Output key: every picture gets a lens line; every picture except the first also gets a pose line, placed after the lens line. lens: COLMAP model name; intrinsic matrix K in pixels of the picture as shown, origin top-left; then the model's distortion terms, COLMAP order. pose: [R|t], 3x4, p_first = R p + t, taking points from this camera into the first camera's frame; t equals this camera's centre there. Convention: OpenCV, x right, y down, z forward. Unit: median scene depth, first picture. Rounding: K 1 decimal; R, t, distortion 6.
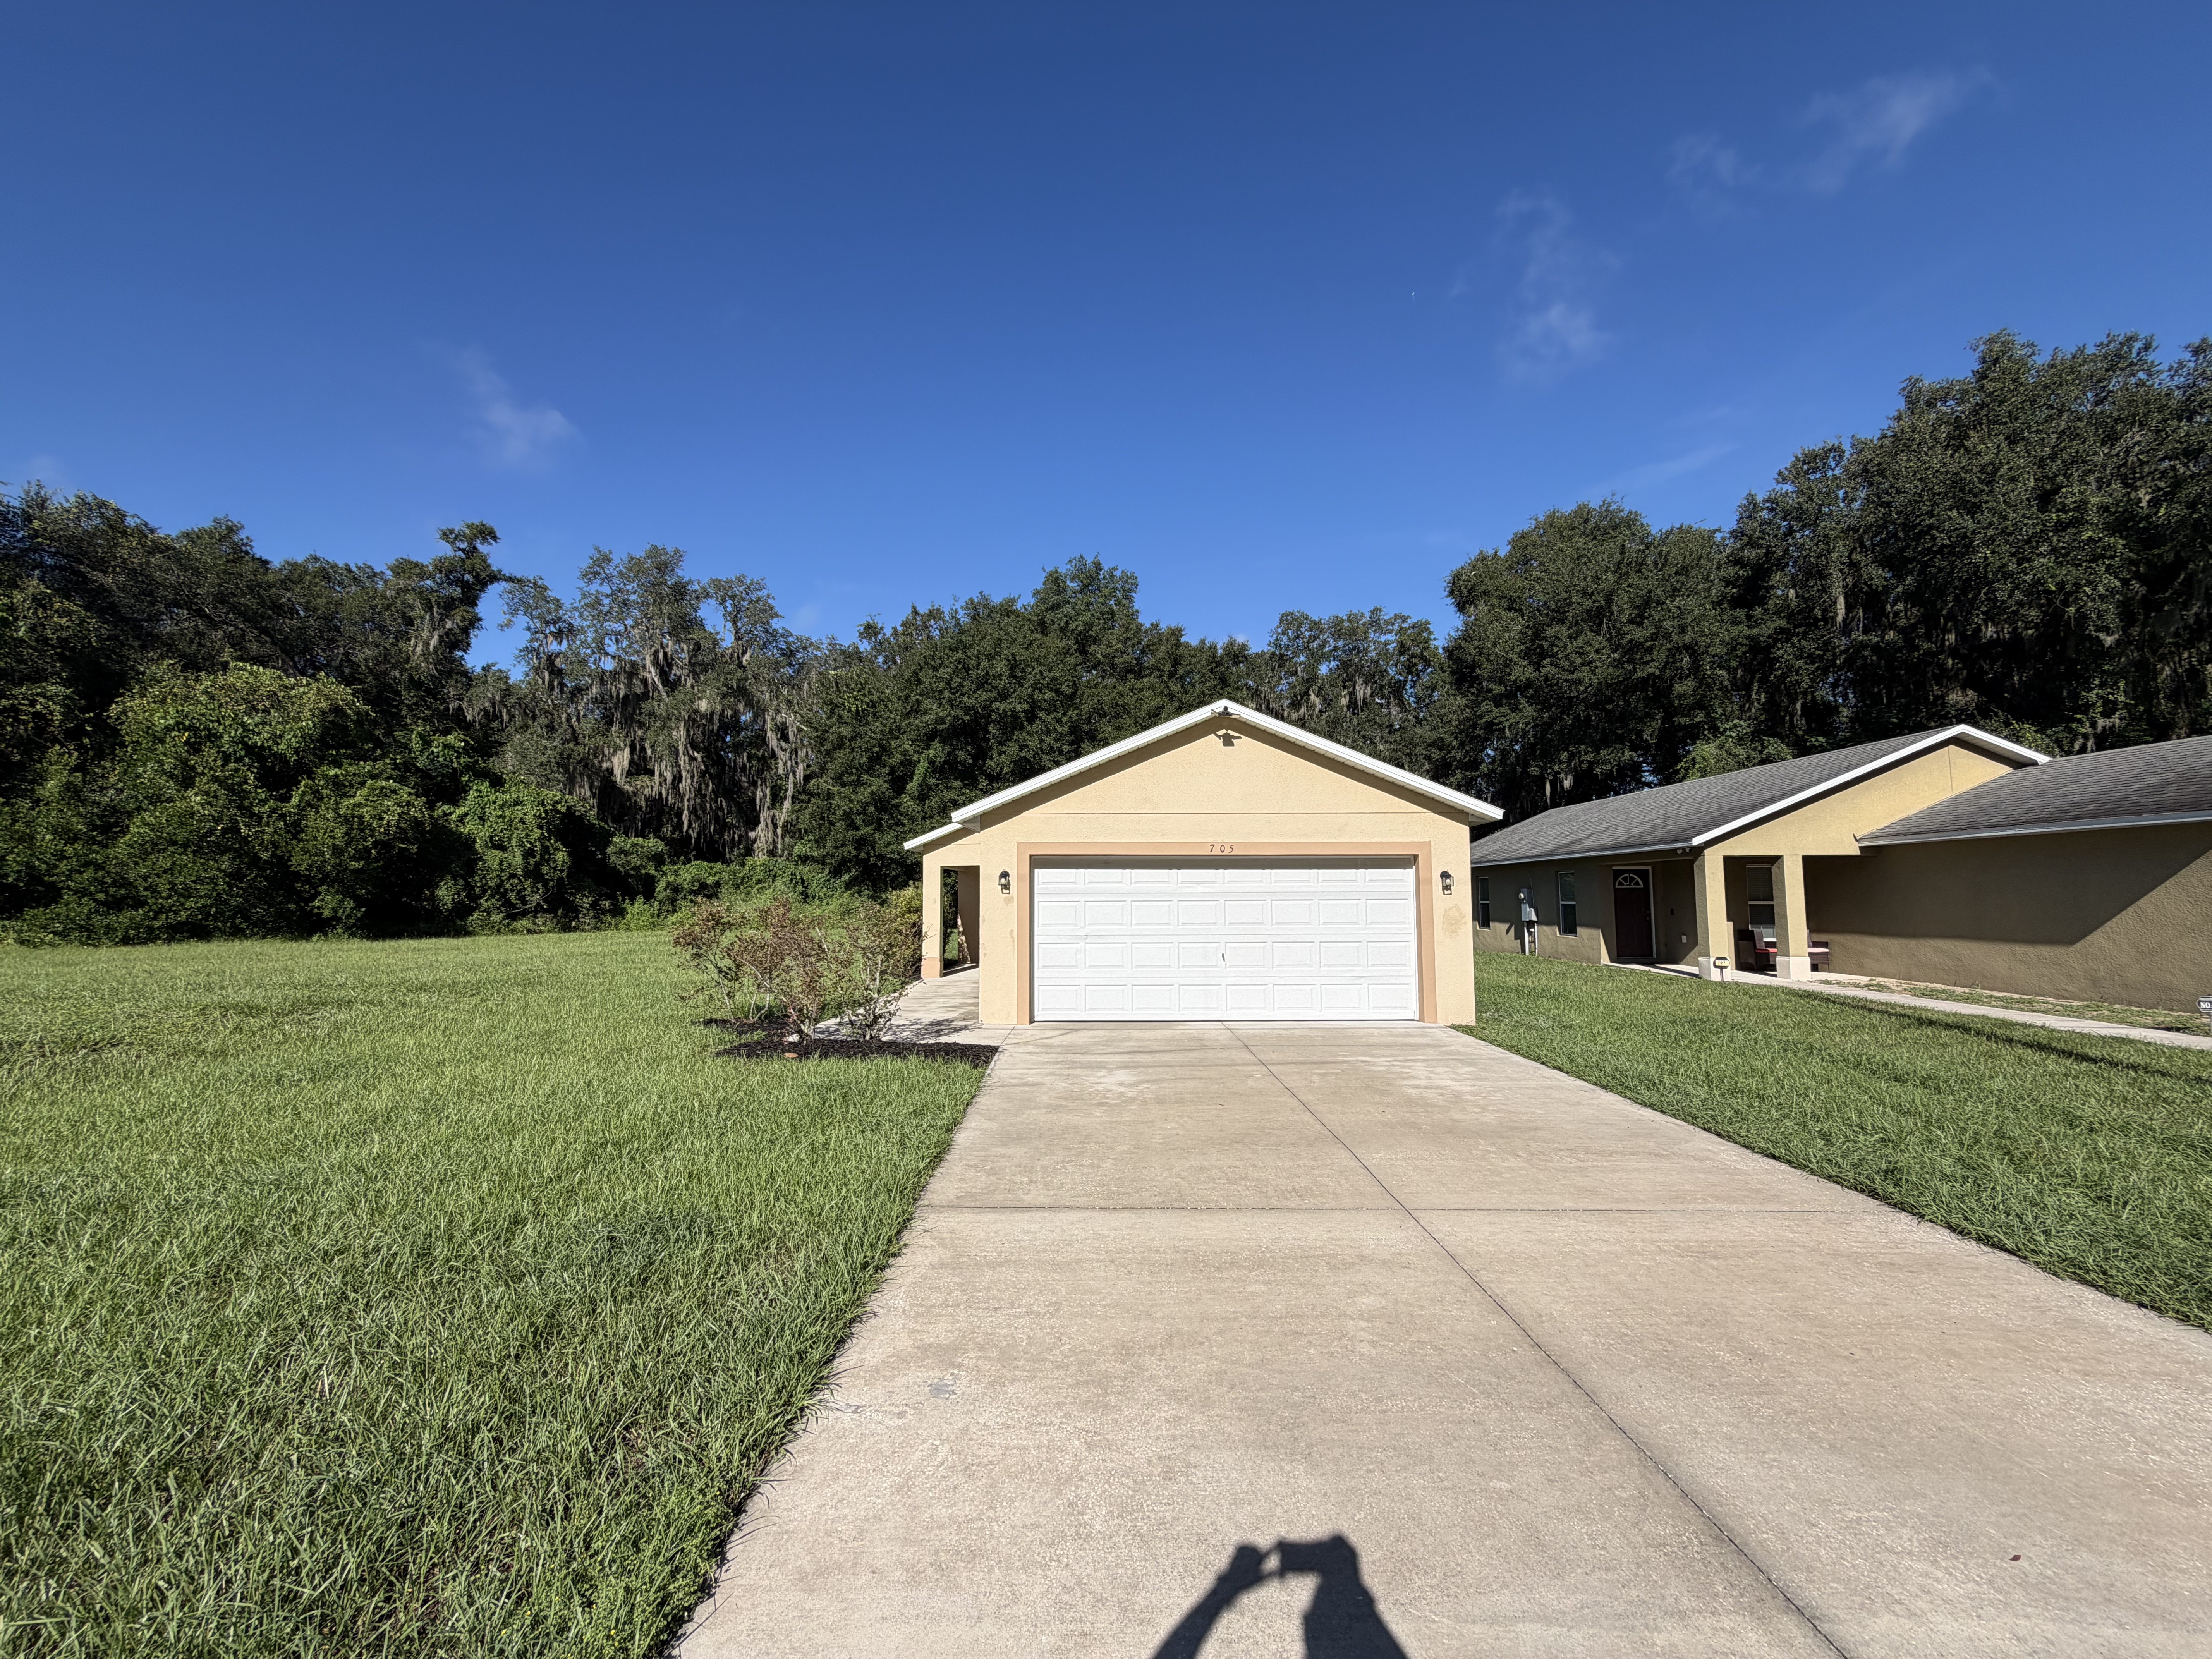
lens RADIAL K [[883.8, 0, 1102.9], [0, 883.8, 826.9], [0, 0, 1]] dist [0.000297, -0.000223]
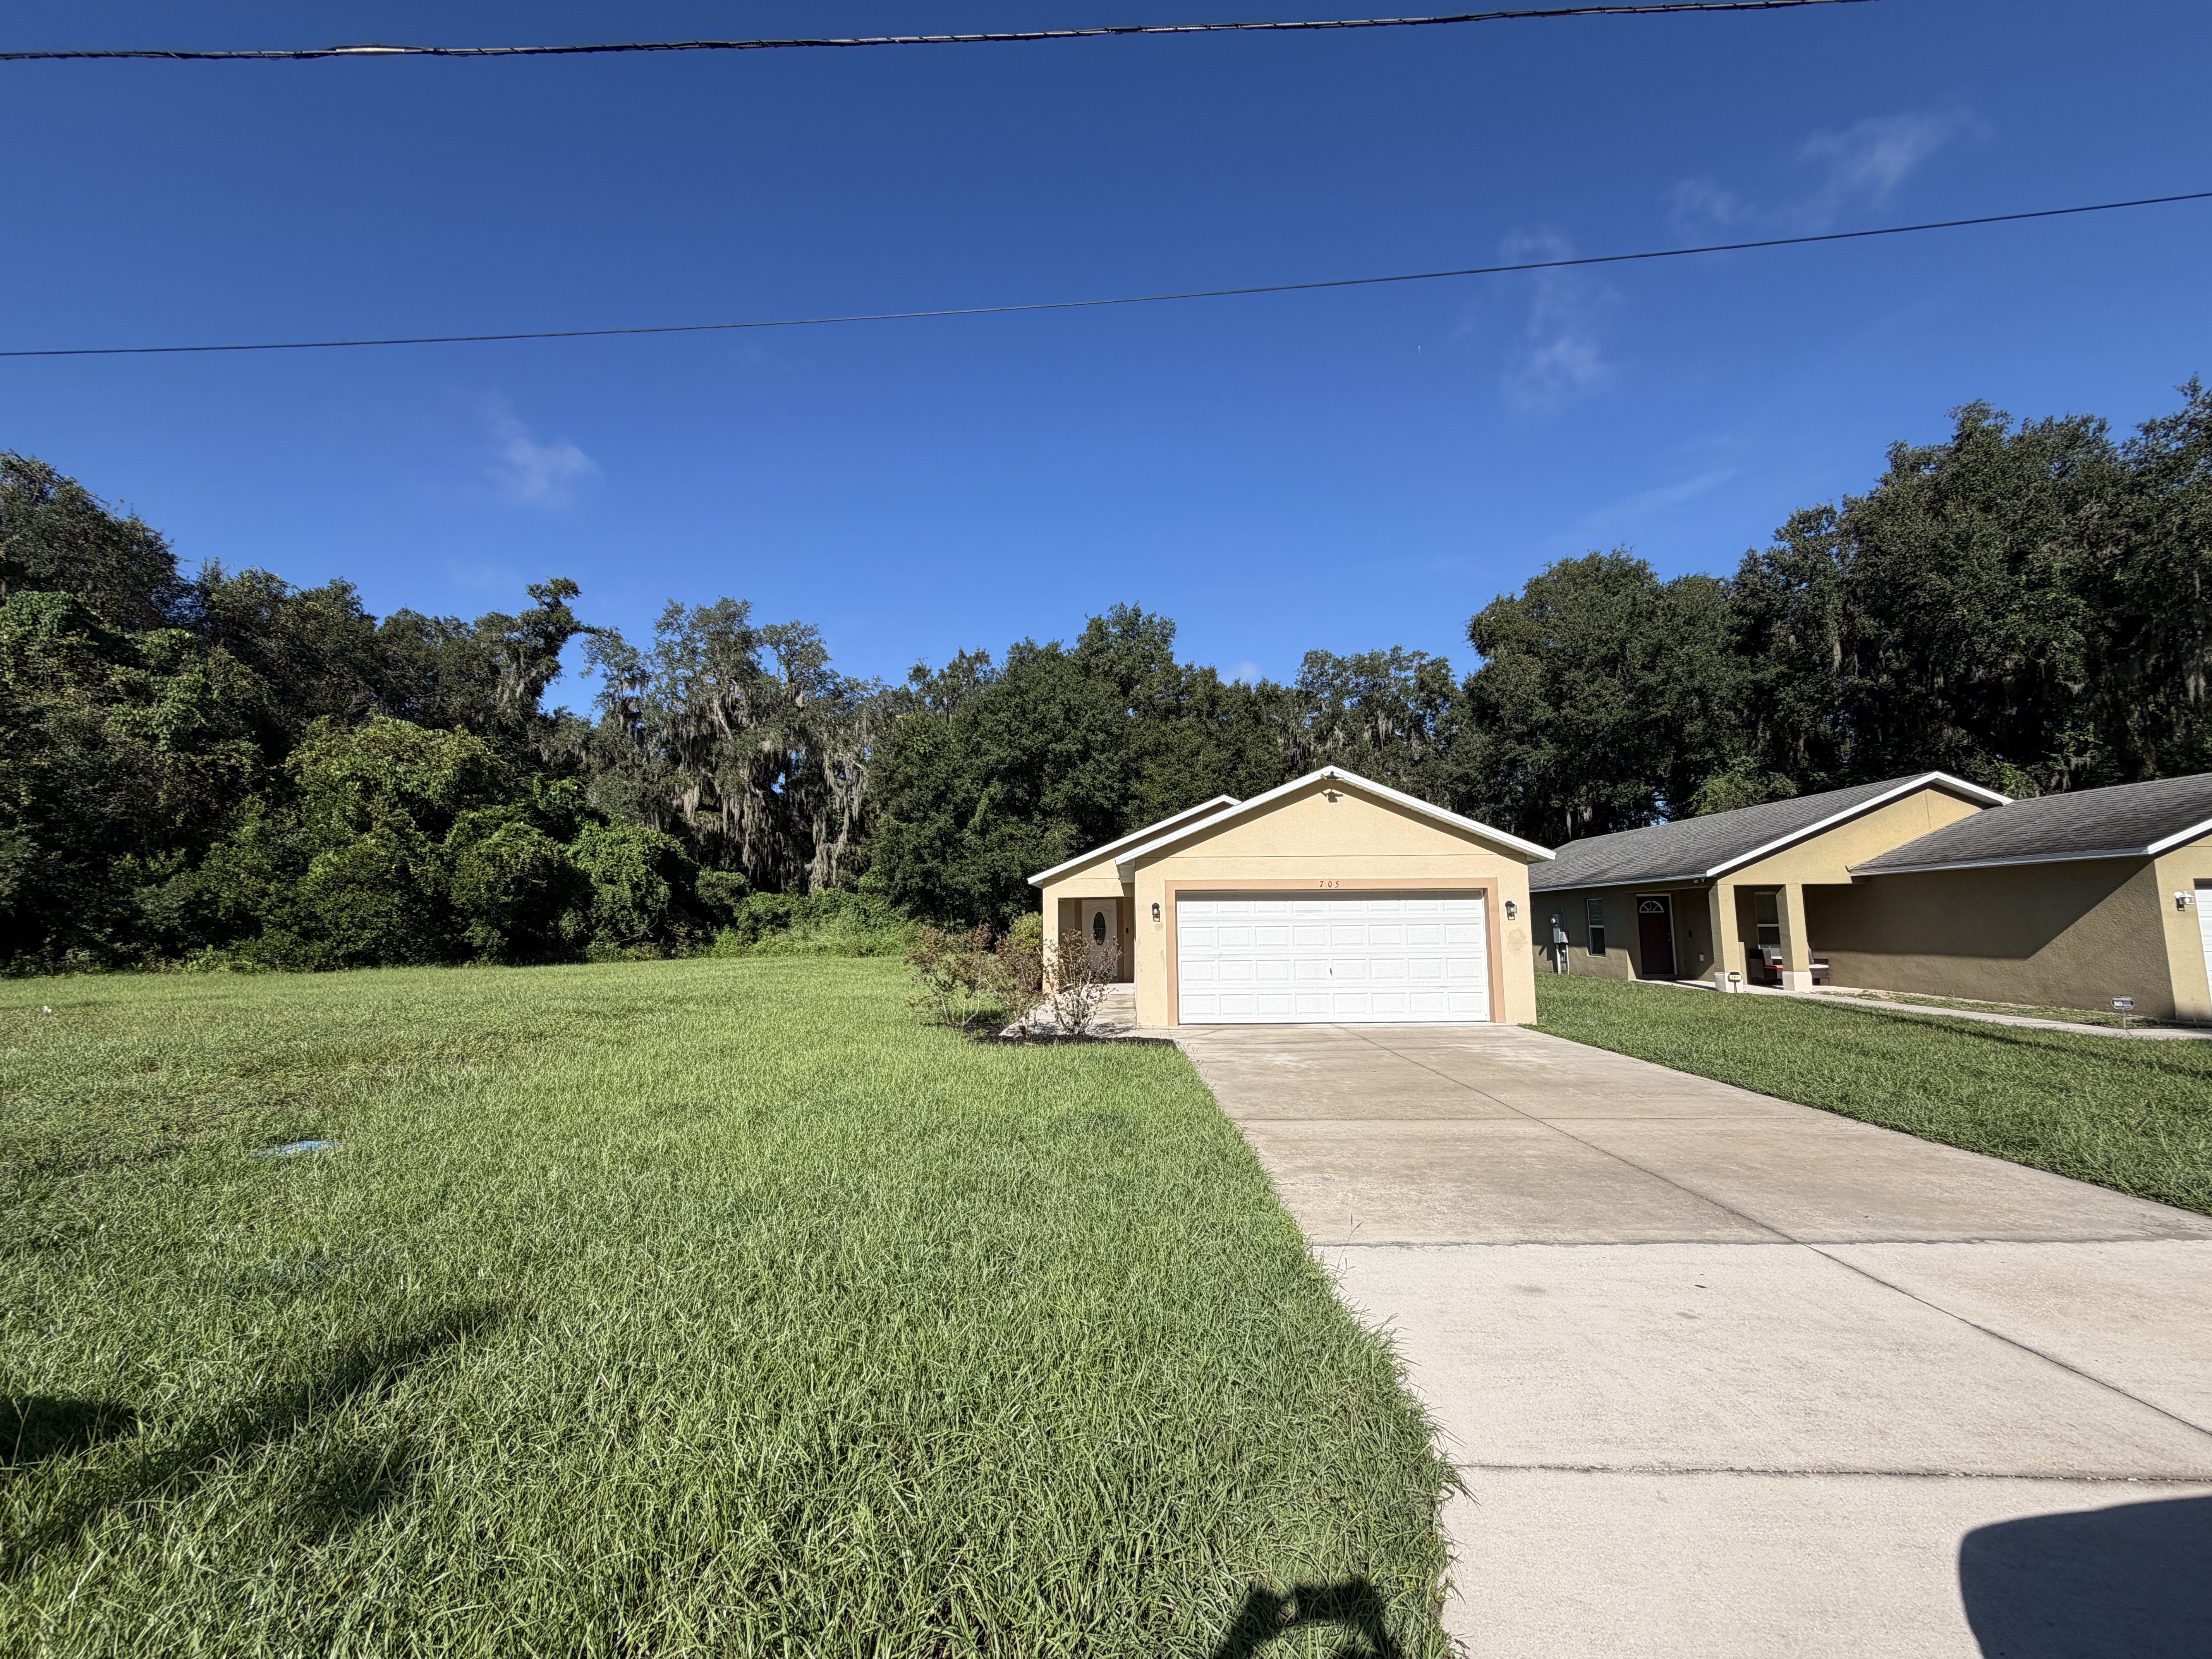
lens RADIAL K [[883.8, 0, 1102.9], [0, 883.8, 826.9], [0, 0, 1]] dist [0.000297, -0.000223]
pose [[0.999933, -0.006888, -0.009283, -0.061670], [0.006600, 0.999507, -0.030702, -0.007147], [0.009489, 0.030639, 0.999485, -0.091045]]
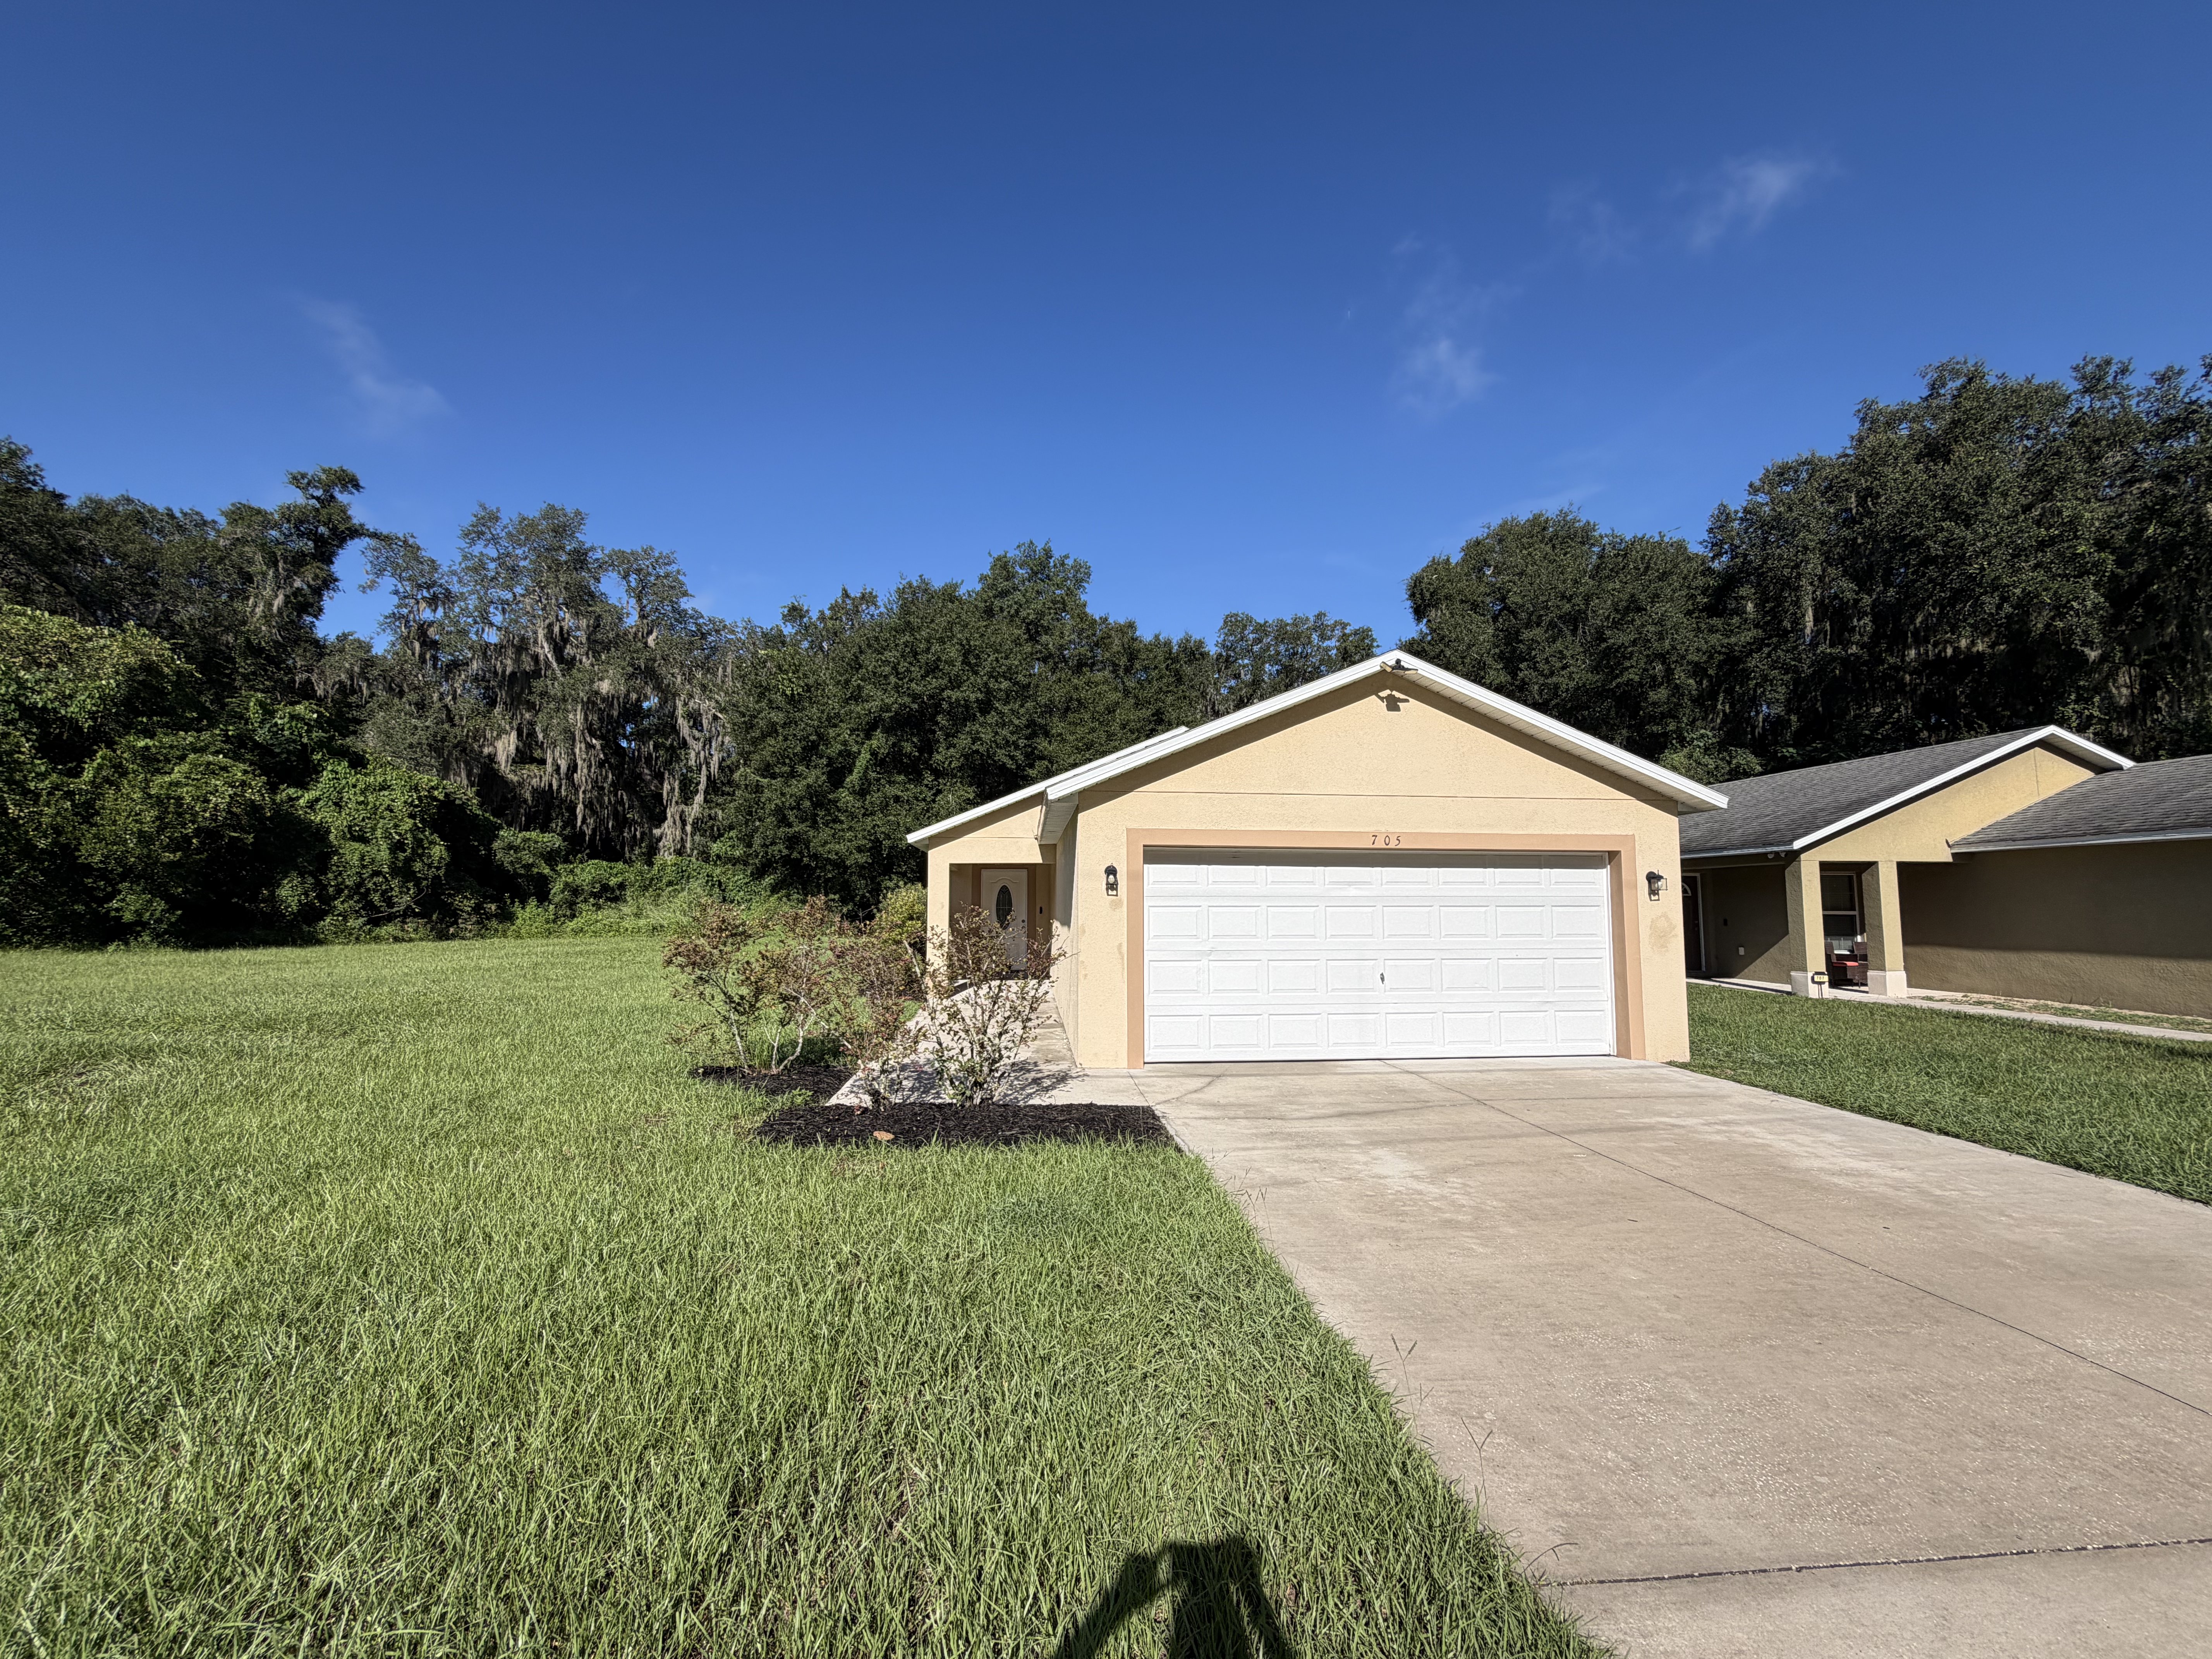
lens RADIAL K [[883.8, 0, 1102.9], [0, 883.8, 826.9], [0, 0, 1]] dist [0.000297, -0.000223]
pose [[0.993993, 0.015564, 0.108335, -0.071431], [-0.014711, 0.999854, -0.008673, 0.008268], [-0.108454, 0.007027, 0.994077, 0.086904]]
